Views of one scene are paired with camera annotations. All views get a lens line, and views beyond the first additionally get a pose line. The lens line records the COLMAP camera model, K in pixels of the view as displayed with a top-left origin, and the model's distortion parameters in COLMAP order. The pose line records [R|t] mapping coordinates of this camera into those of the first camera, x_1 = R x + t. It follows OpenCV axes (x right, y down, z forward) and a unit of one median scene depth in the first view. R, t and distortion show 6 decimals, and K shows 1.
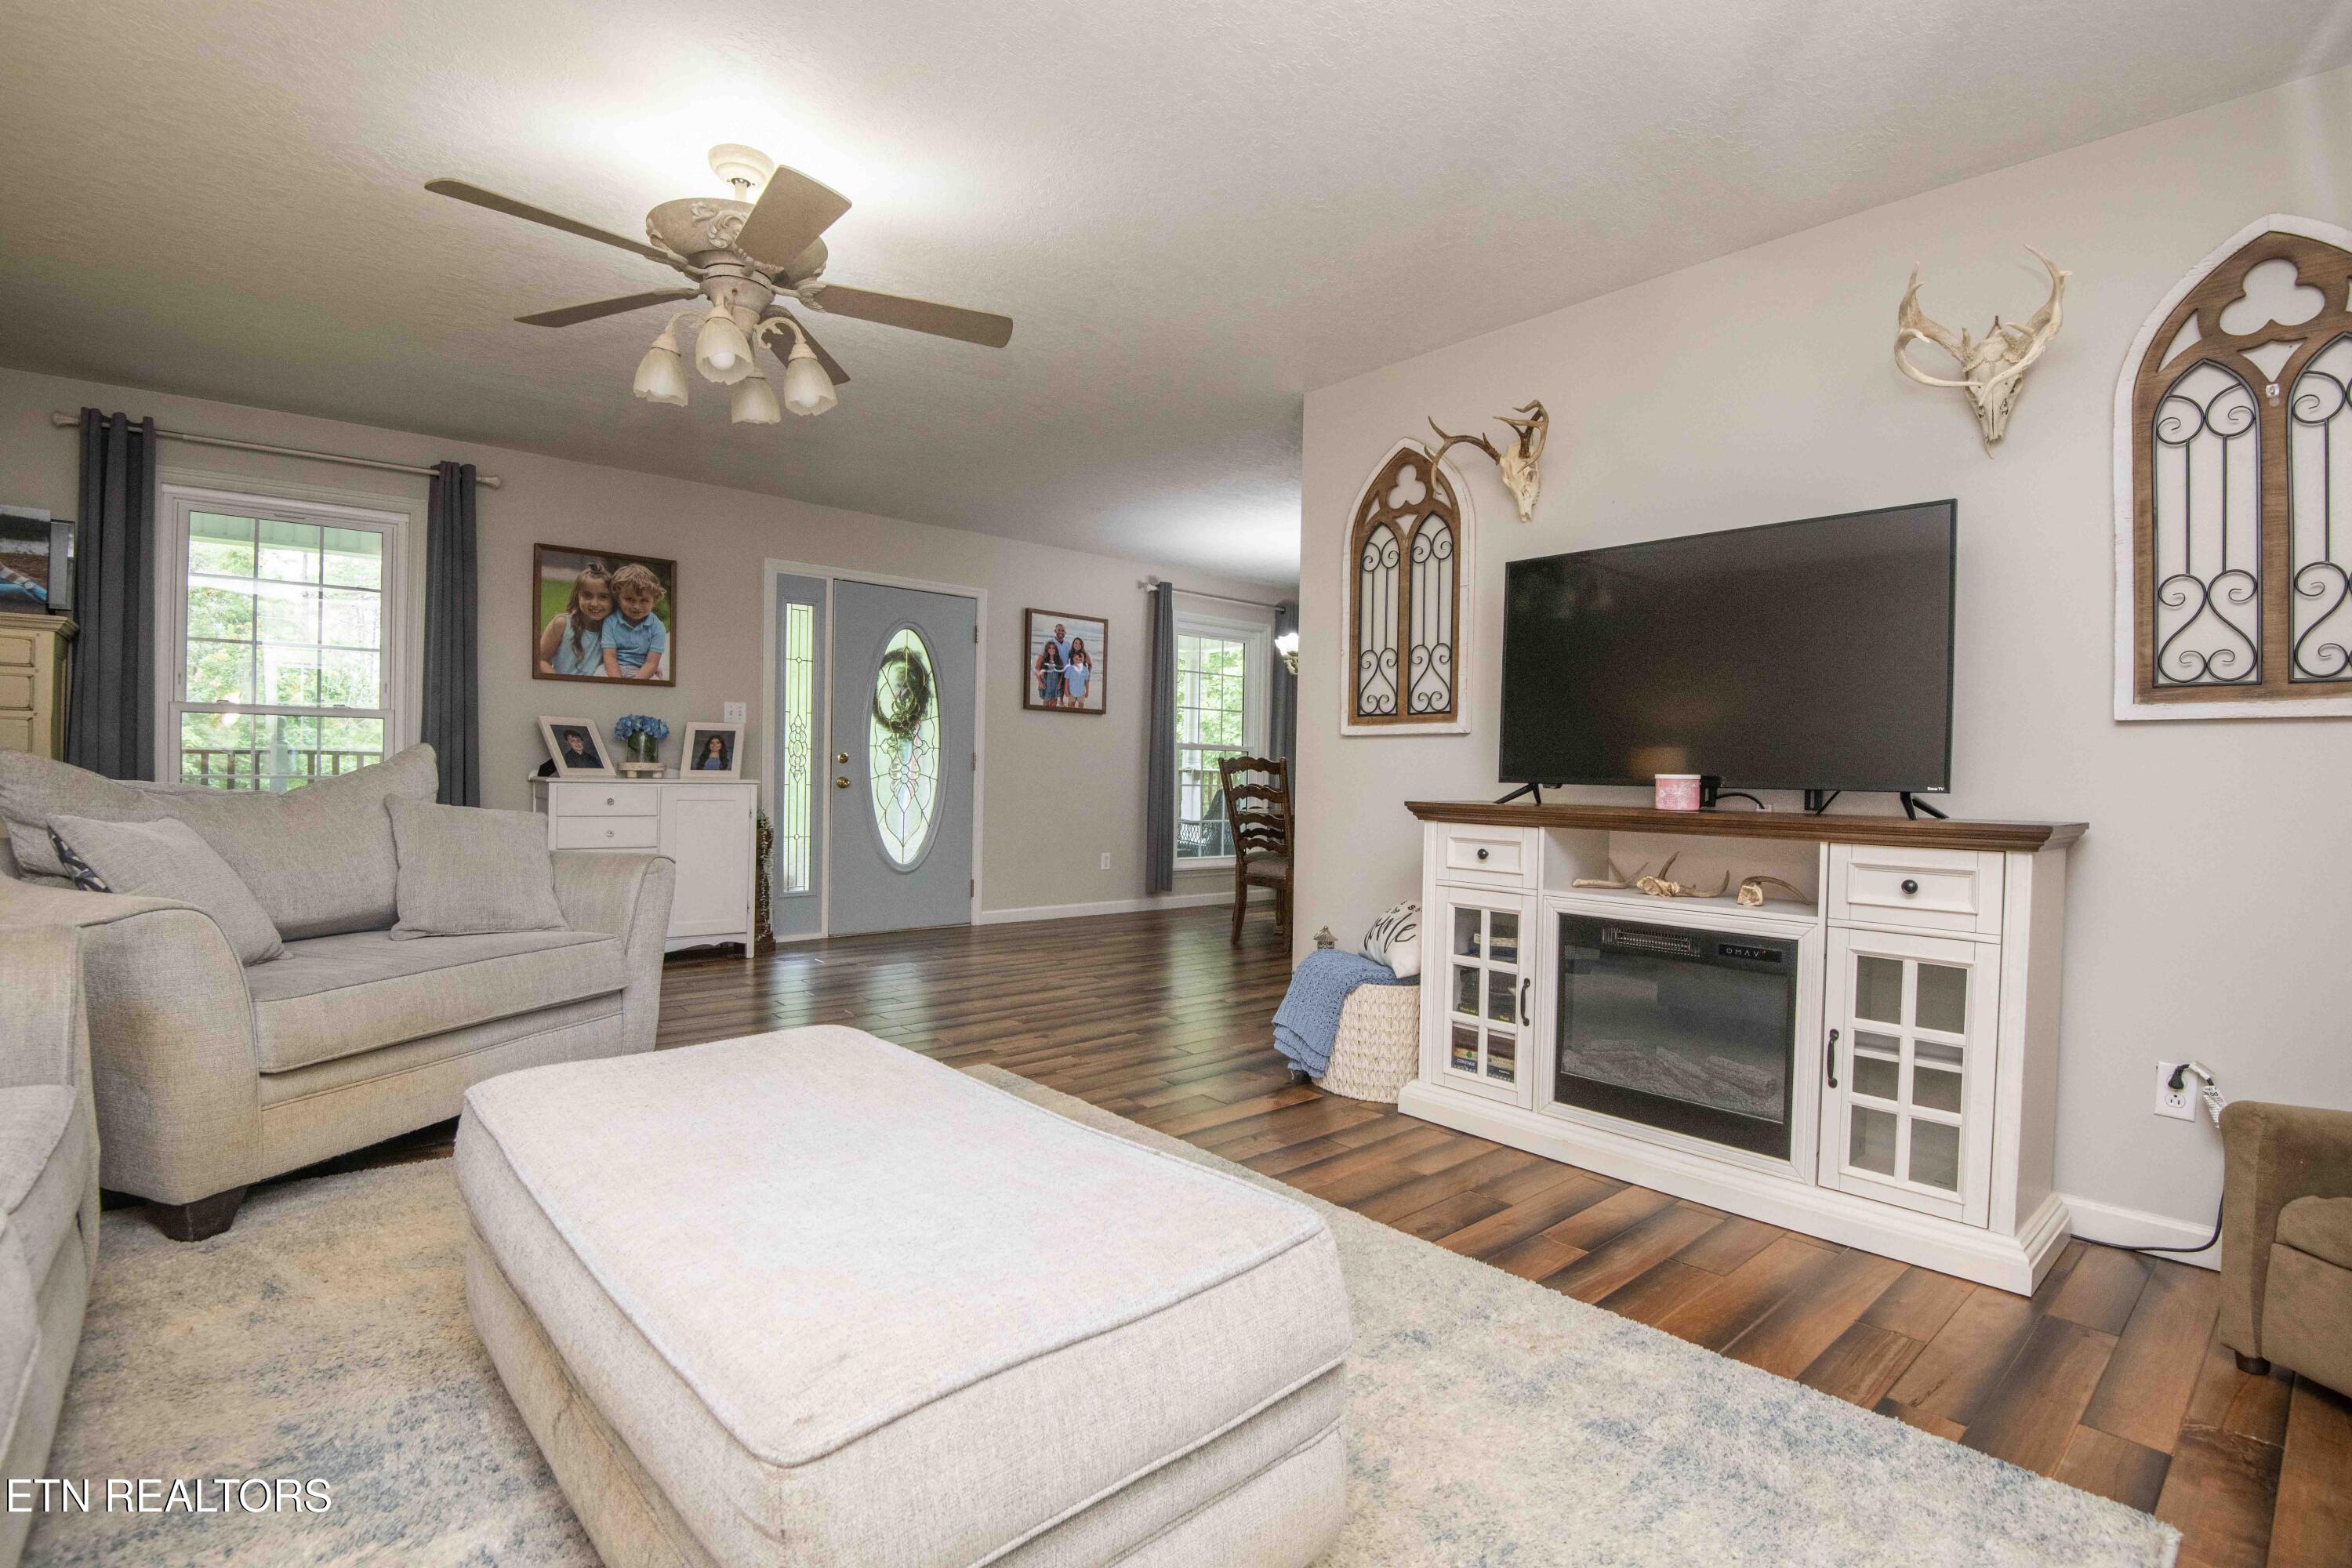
lens RADIAL K [[1090.6, 0, 1183.9], [0, 1090.6, 778.8], [0, 0, 1]] dist [-0.014572, -0.014345]
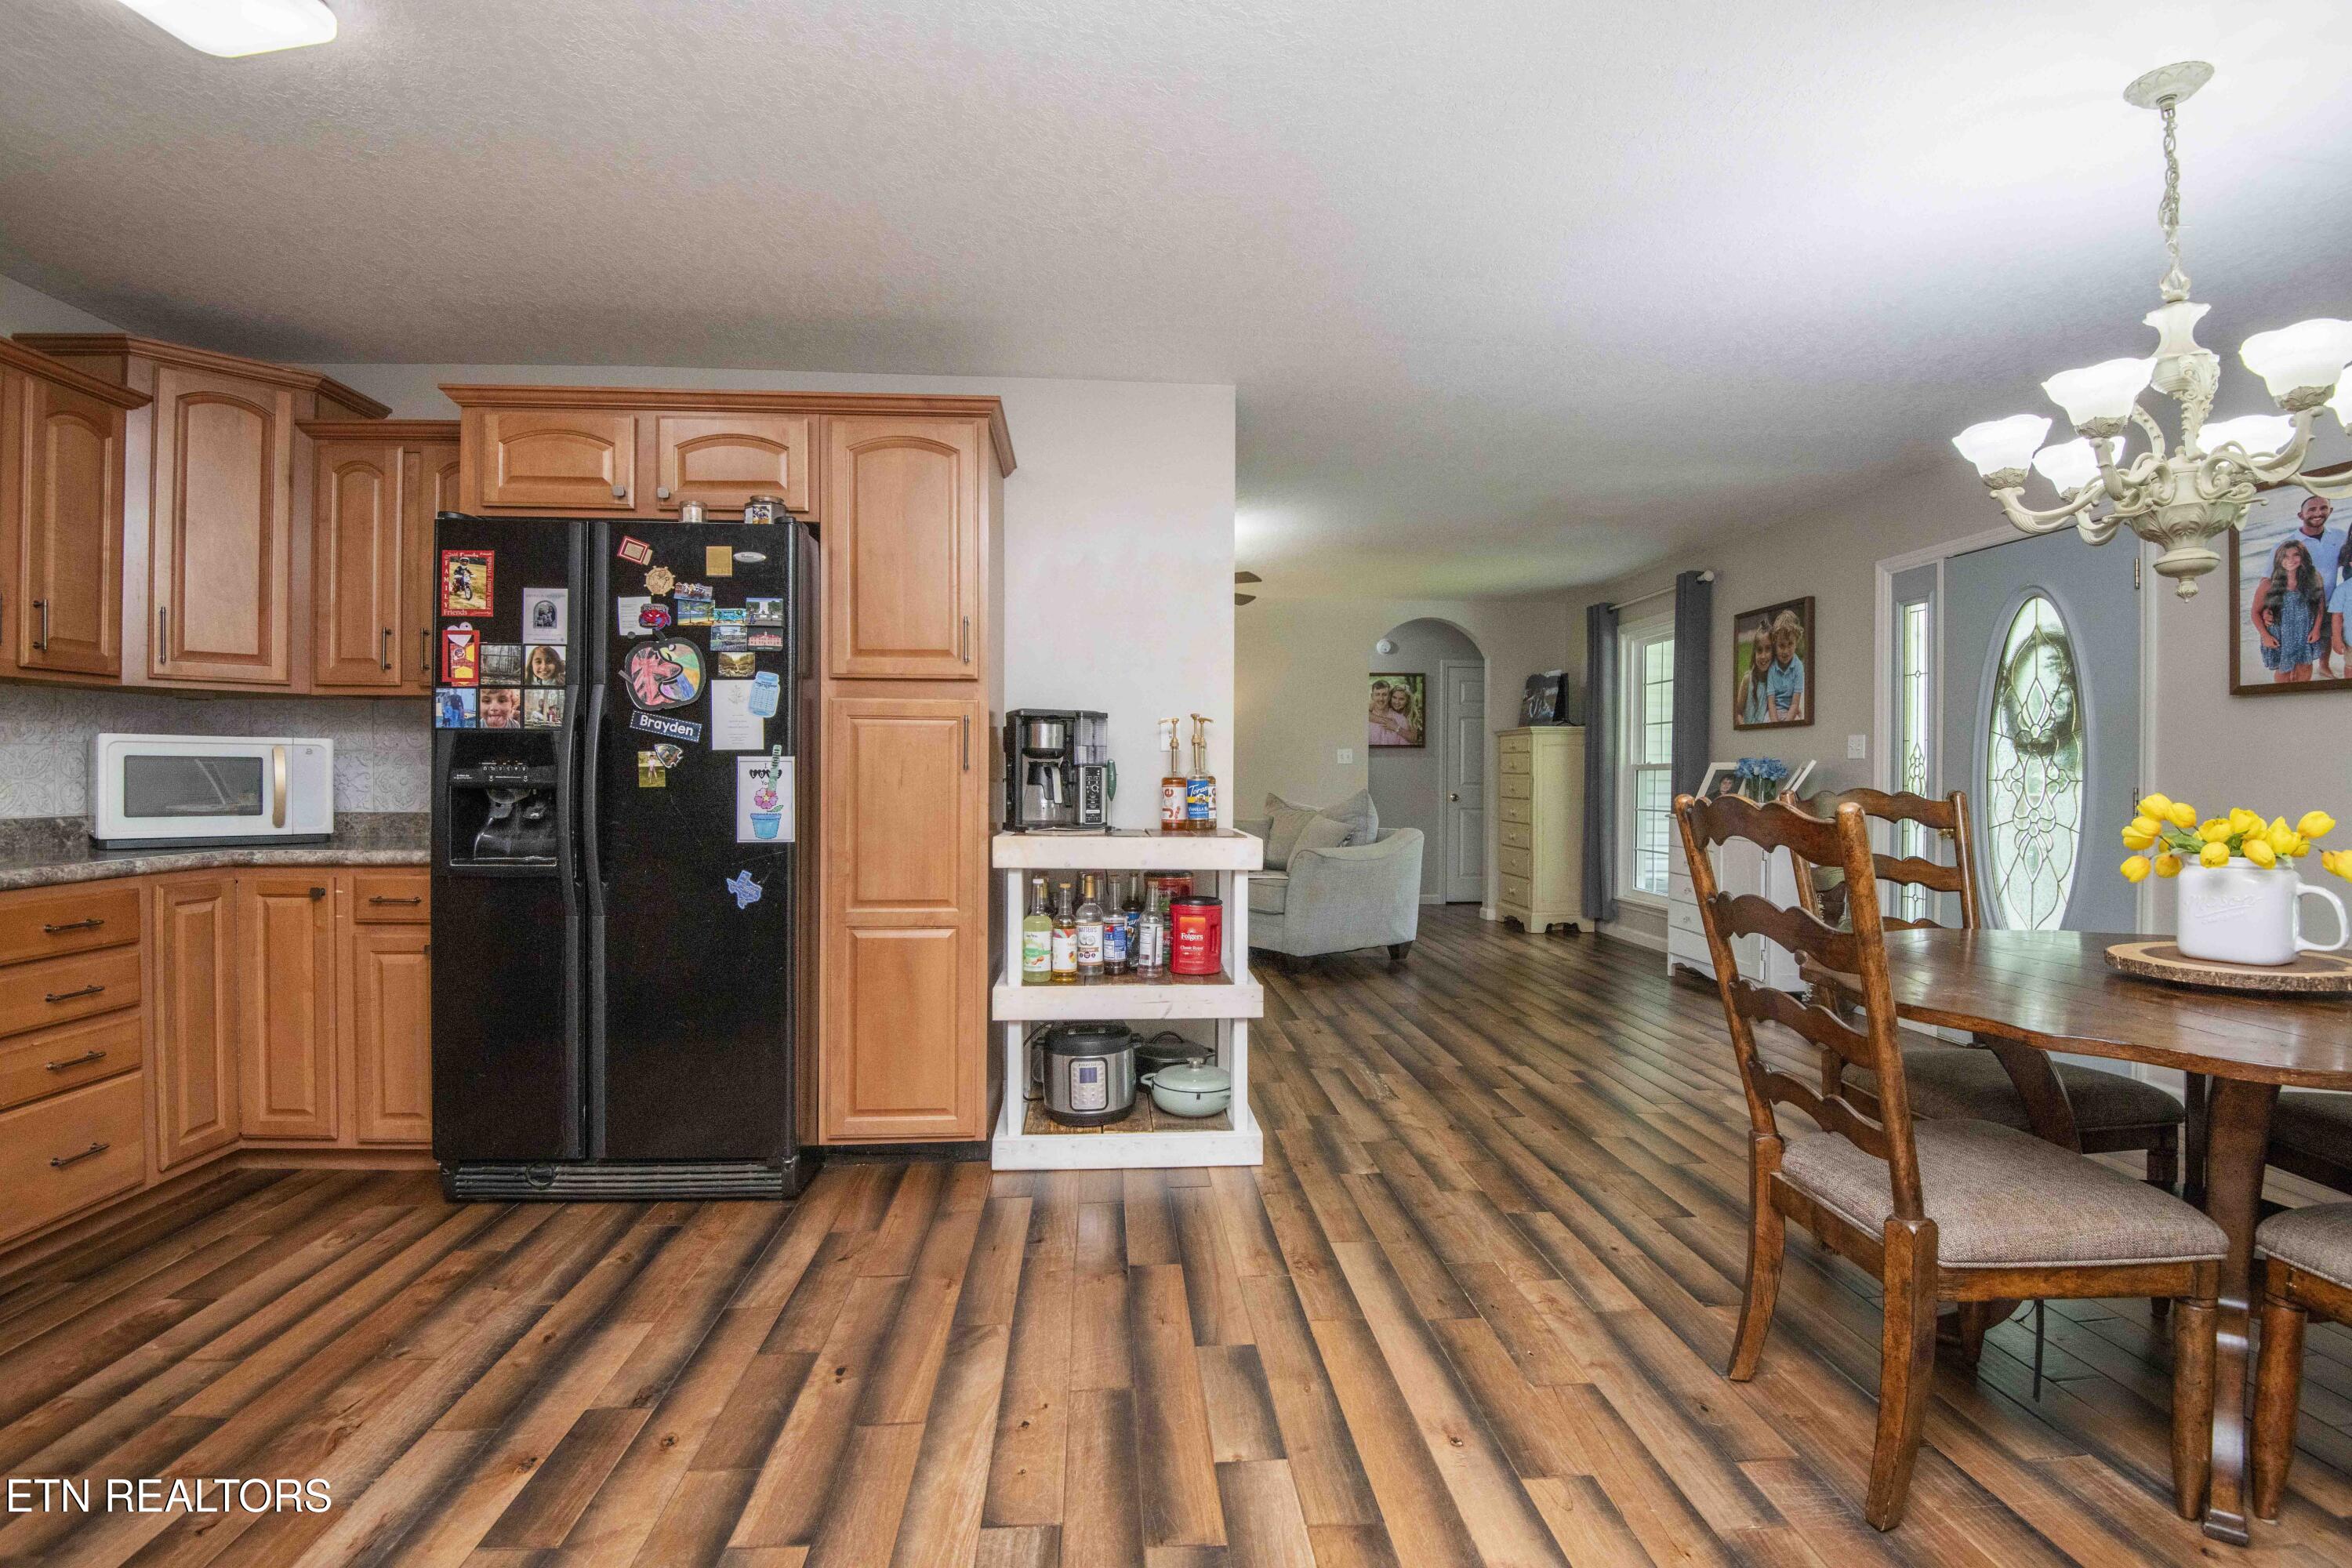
lens RADIAL K [[1090.6, 0, 1186.6], [0, 1090.6, 780.1], [0, 0, 1]] dist [-0.014572, -0.014345]
pose [[-0.591569, -0.025492, -0.805851, 0.723975], [-0.030479, 0.999493, -0.009243, -0.010484], [0.805678, 0.019094, -0.592046, 1.269638]]
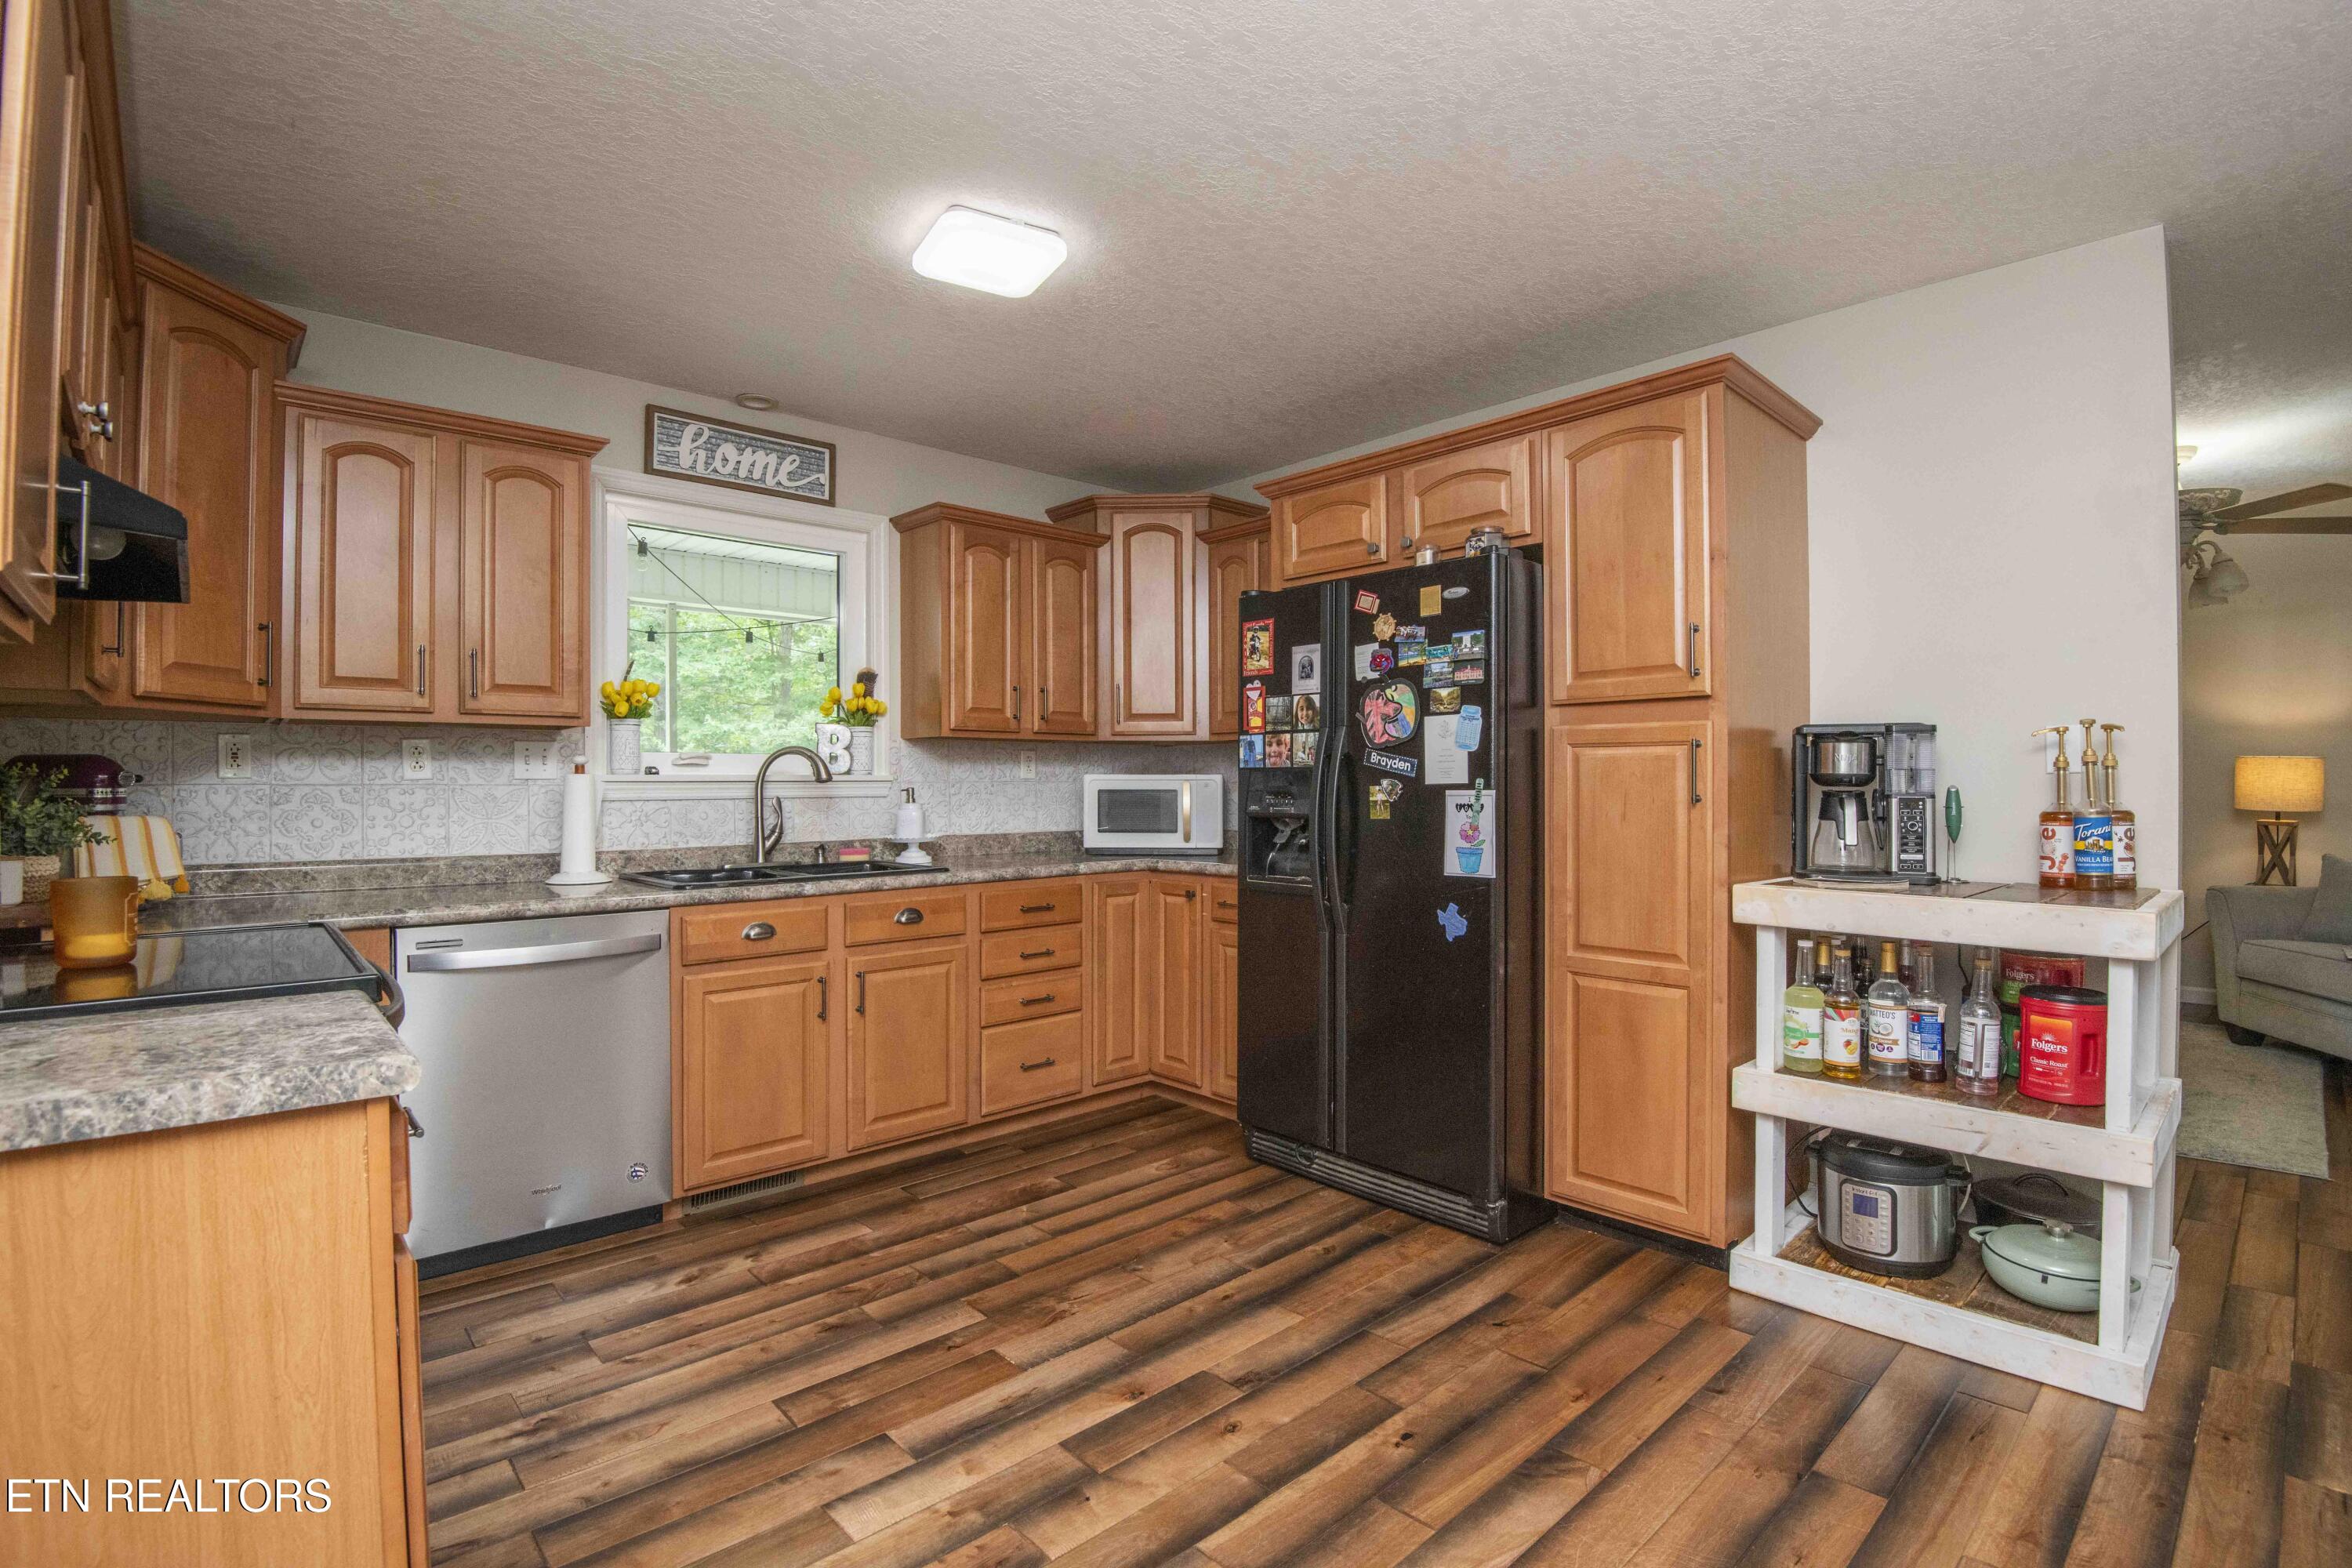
lens RADIAL K [[1090.6, 0, 1187.2], [0, 1090.6, 781.0], [0, 0, 1]] dist [-0.014572, -0.014345]
pose [[-0.998973, -0.024506, -0.038102, 0.566344], [-0.024884, 0.999646, 0.009466, -0.027917], [0.037856, 0.010404, -0.999229, 1.315377]]
